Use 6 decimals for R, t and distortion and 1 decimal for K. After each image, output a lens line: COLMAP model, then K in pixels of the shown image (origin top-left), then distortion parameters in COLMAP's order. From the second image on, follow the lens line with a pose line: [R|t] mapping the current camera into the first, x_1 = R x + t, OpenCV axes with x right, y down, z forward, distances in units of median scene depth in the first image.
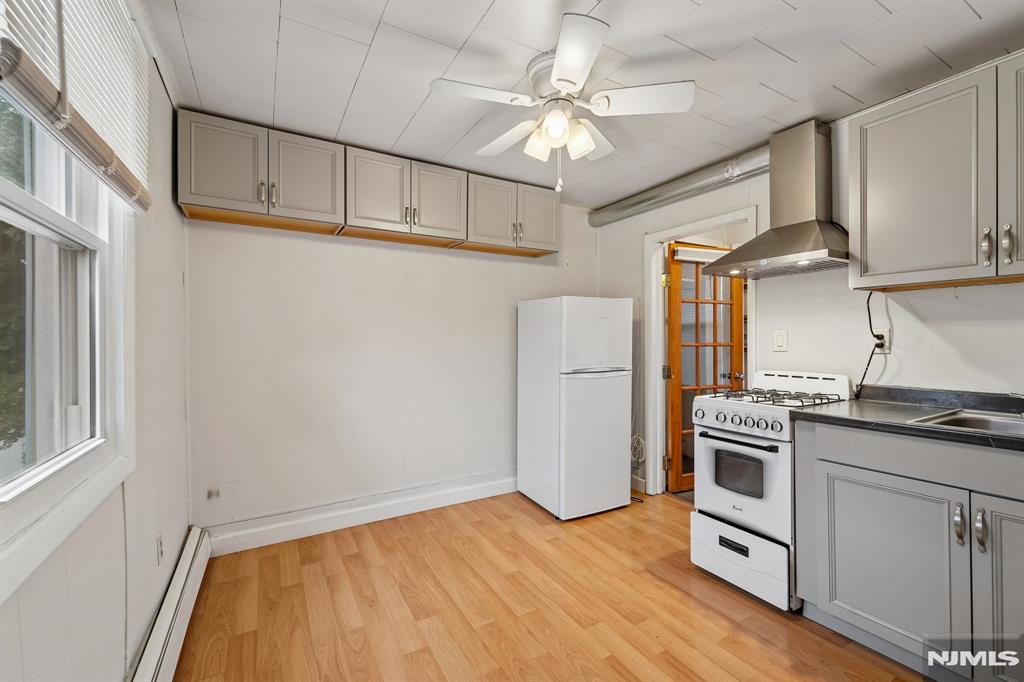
lens RADIAL K [[425.7, 0, 509.3], [0, 425.7, 339.3], [0, 0, 1]] dist [0.001495, 0.000169]
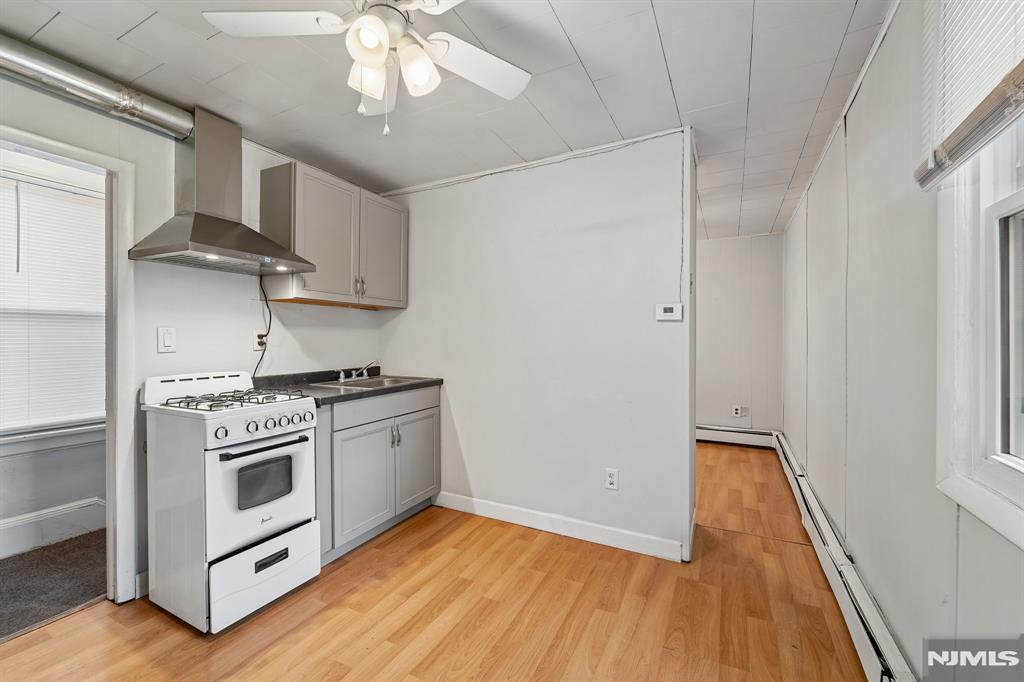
lens RADIAL K [[425.7, 0, 509.3], [0, 425.7, 339.3], [0, 0, 1]] dist [0.001495, 0.000169]
pose [[-0.539060, 0.006571, 0.842242, -0.559568], [0.005211, 0.999976, -0.004466, 0.011142], [-0.842251, 0.001982, -0.539081, 1.104625]]
